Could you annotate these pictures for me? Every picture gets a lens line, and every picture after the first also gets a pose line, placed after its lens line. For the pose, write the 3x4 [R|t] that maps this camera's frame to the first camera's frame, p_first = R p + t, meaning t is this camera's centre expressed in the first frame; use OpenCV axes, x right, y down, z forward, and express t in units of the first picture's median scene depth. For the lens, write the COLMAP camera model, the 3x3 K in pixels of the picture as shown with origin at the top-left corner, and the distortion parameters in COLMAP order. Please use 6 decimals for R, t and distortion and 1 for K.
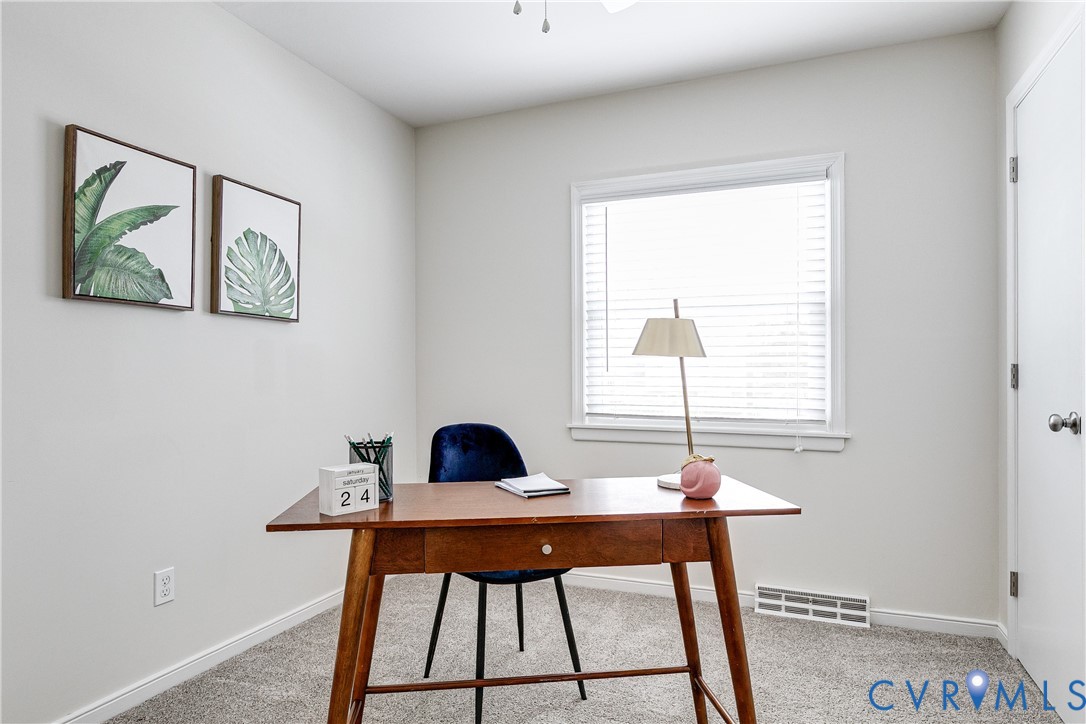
lens RADIAL K [[663.8, 0, 543.0], [0, 663.8, 362.0], [0, 0, 1]] dist [-0.004138, 0.000027]
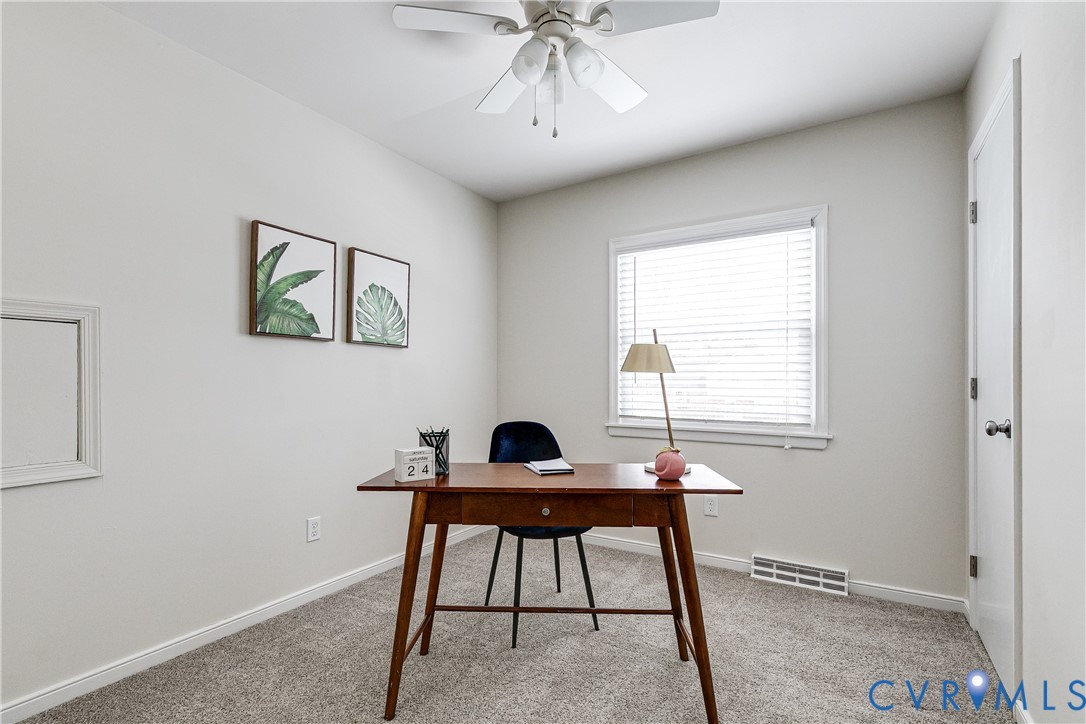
lens RADIAL K [[530.2, 0, 544.6], [0, 530.2, 370.5], [0, 0, 1]] dist [0.002710, -0.000179]
pose [[0.983362, -0.002090, -0.181644, 0.134188], [0.000389, 0.999956, -0.009402, -0.001645], [0.181656, 0.009175, 0.983319, -0.061511]]
